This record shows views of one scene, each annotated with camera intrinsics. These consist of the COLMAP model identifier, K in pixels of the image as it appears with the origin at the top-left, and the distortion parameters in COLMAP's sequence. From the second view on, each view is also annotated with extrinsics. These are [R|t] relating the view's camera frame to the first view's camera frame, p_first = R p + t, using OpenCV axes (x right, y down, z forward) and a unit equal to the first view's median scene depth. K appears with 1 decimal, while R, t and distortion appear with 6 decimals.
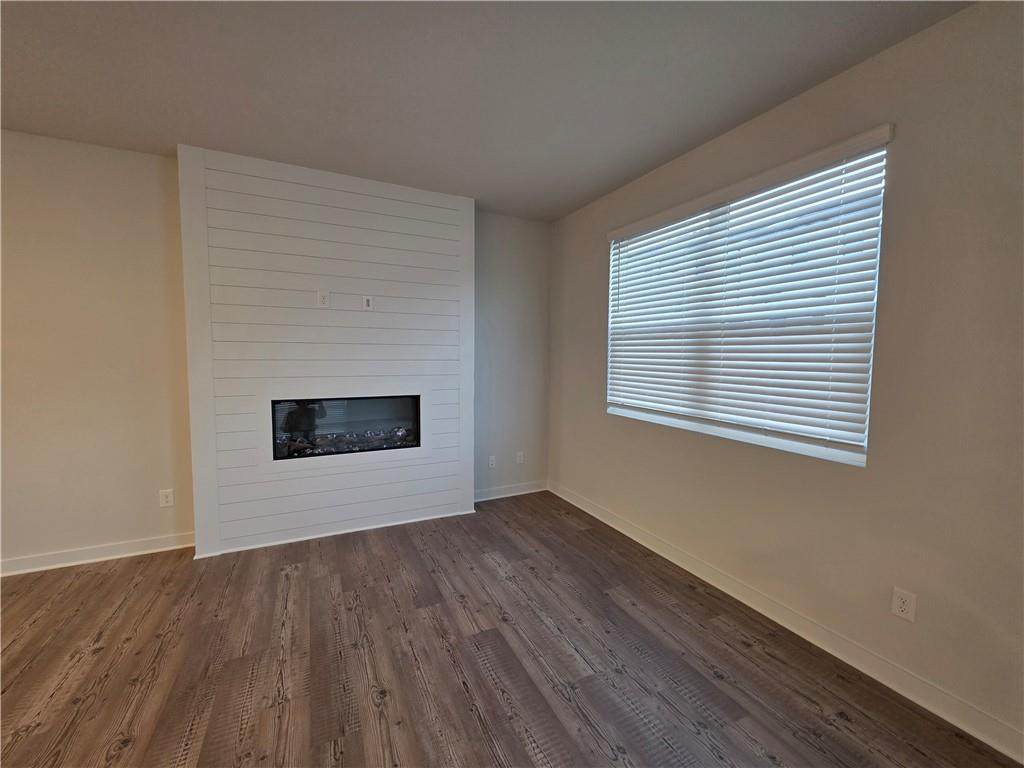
lens RADIAL K [[409.4, 0, 512.0], [0, 409.4, 384.0], [0, 0, 1]] dist [-0.000315, 0.000050]
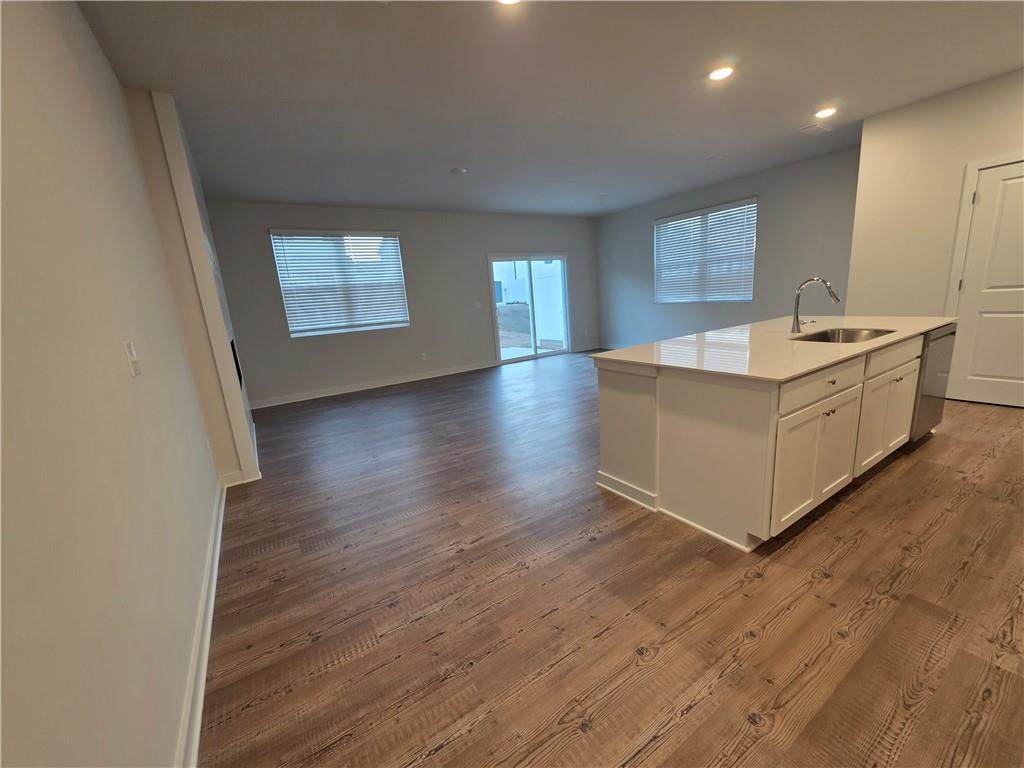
lens RADIAL K [[409.4, 0, 512.0], [0, 409.4, 384.0], [0, 0, 1]] dist [-0.000315, 0.000050]
pose [[-0.120211, -0.215621, 0.969049, -1.801468], [0.145419, 0.961775, 0.232041, -0.006712], [-0.982040, 0.168812, -0.084261, 0.307721]]
